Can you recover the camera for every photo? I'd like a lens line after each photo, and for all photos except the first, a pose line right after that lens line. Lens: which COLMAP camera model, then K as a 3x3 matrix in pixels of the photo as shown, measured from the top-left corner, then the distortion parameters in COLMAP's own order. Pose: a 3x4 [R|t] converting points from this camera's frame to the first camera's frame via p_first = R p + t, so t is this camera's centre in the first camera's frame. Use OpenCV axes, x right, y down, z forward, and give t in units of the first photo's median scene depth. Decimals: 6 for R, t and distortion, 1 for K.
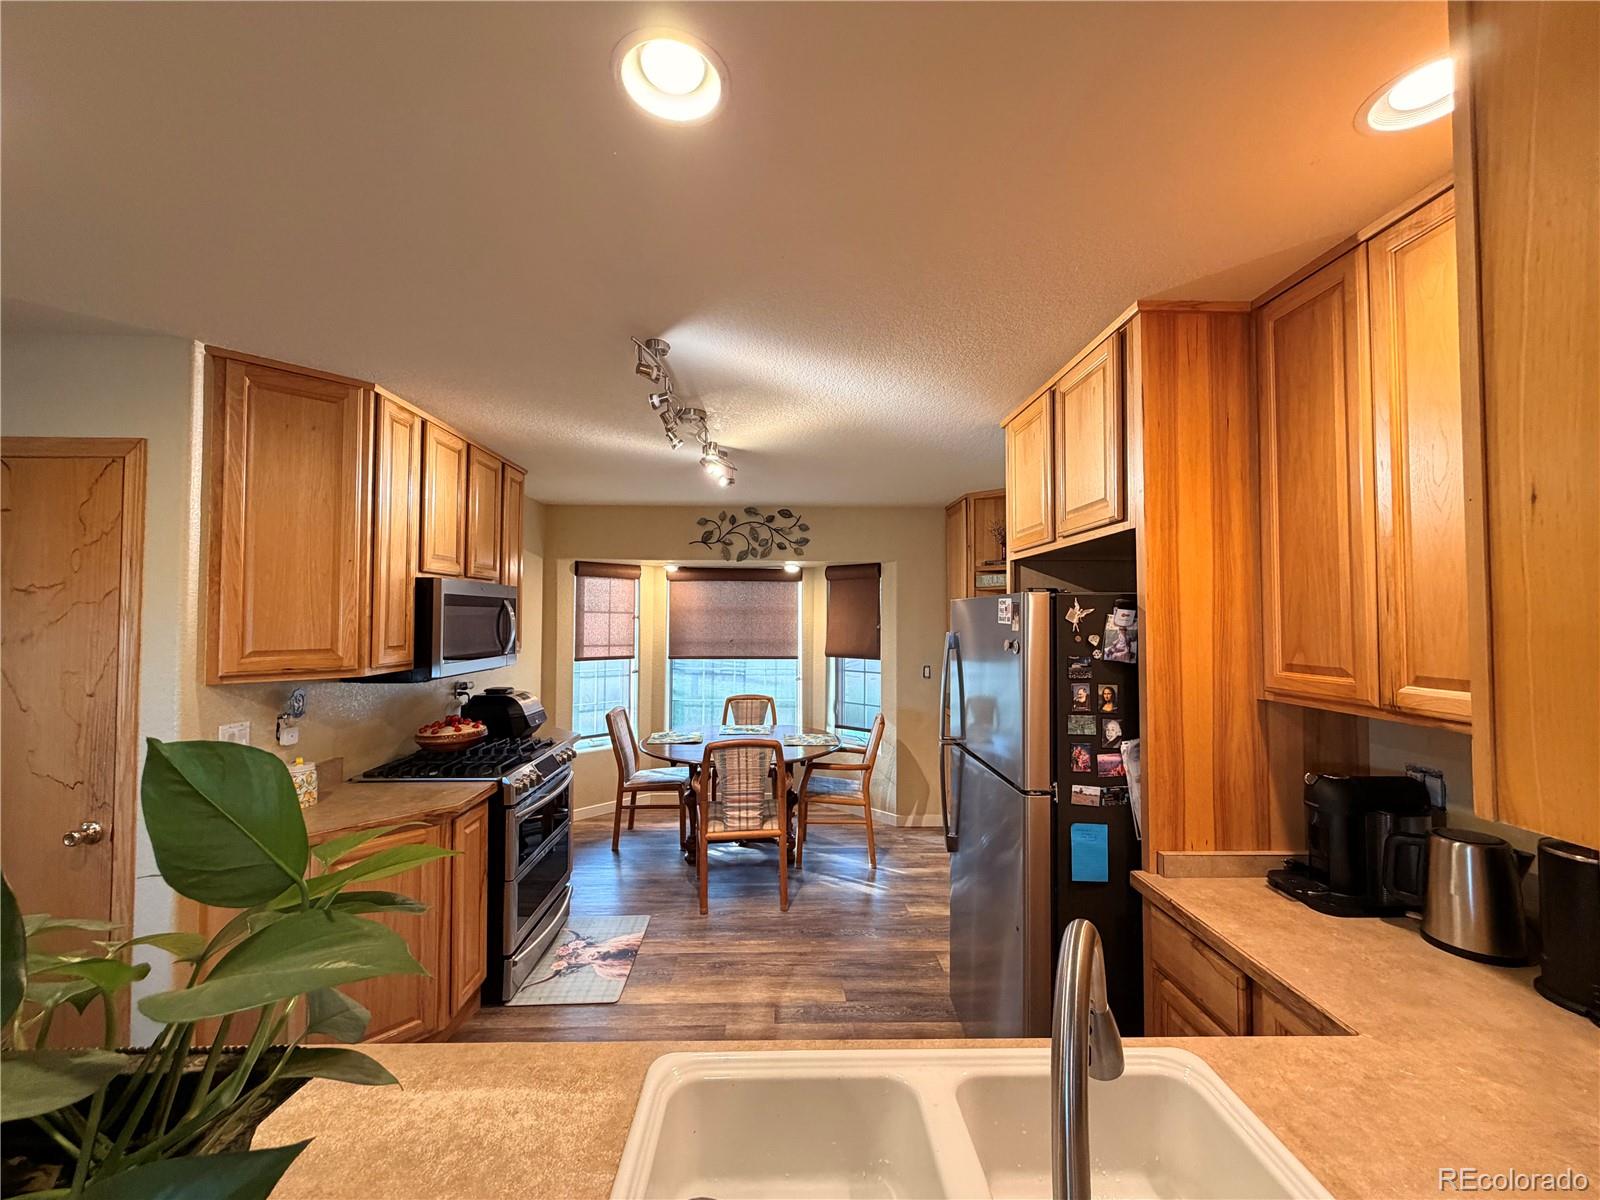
lens RADIAL K [[635.1, 0, 796.2], [0, 635.1, 594.6], [0, 0, 1]] dist [-0.003196, 0.000633]
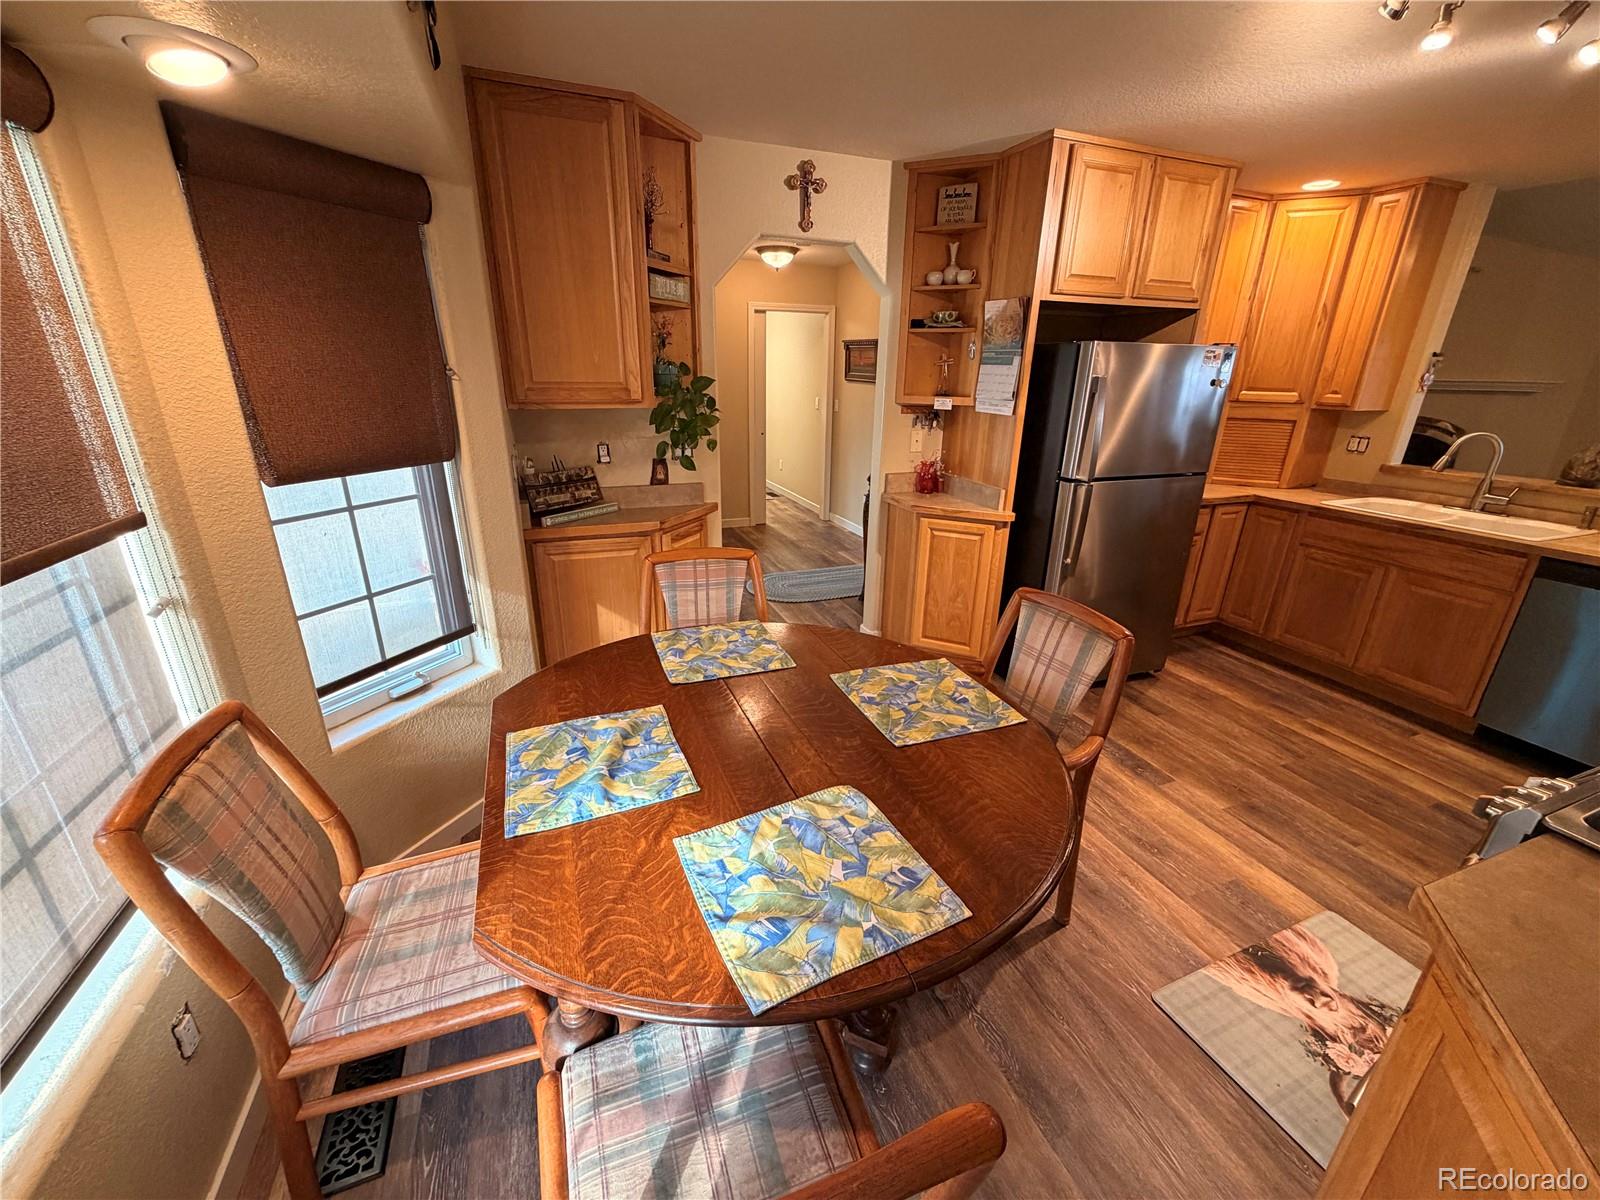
lens RADIAL K [[635.1, 0, 794.9], [0, 635.1, 599.6], [0, 0, 1]] dist [-0.003196, 0.000633]
pose [[-0.331328, -0.327866, 0.884718, -0.326313], [-0.047175, 0.942266, 0.331525, 0.042882], [-0.942336, 0.068107, -0.327666, 0.964594]]
